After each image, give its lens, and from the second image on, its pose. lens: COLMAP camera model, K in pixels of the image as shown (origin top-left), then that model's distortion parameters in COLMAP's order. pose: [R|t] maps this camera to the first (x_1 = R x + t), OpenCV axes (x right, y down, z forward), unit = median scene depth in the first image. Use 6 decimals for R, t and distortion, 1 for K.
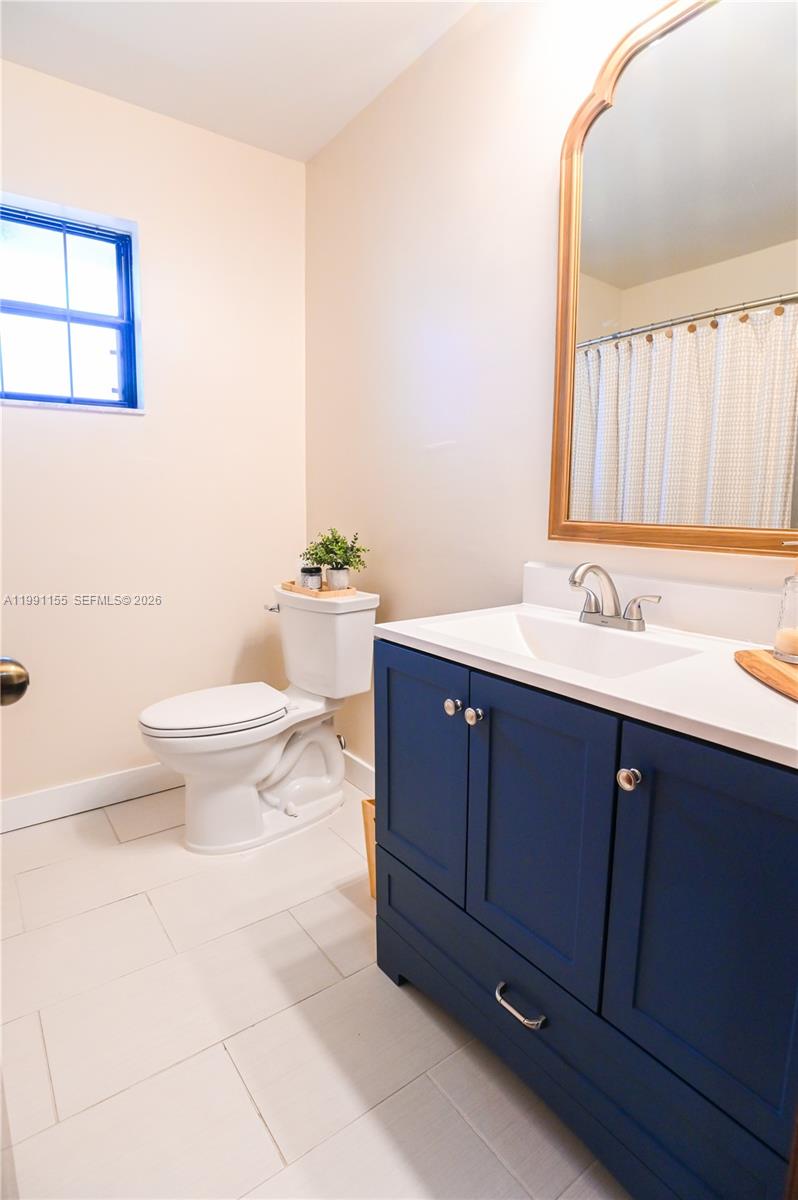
lens RADIAL K [[616.6, 0, 395.6], [0, 616.6, 594.9], [0, 0, 1]] dist [-0.053287, 0.013959]
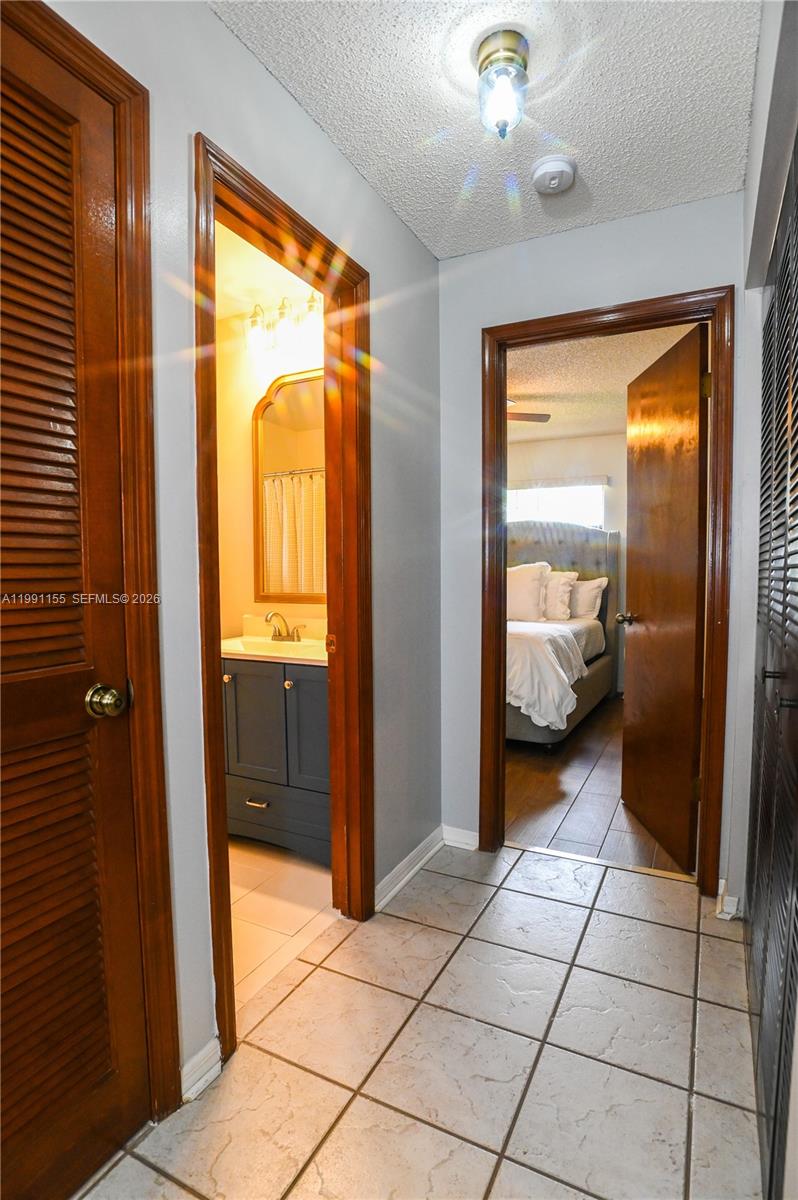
lens RADIAL K [[616.6, 0, 399.3], [0, 616.6, 605.6], [0, 0, 1]] dist [-0.053287, 0.013959]
pose [[0.888955, -0.034851, 0.456666, -0.279342], [0.077510, 0.994166, -0.075012, 0.119536], [-0.451387, 0.102078, 0.886470, -1.113755]]
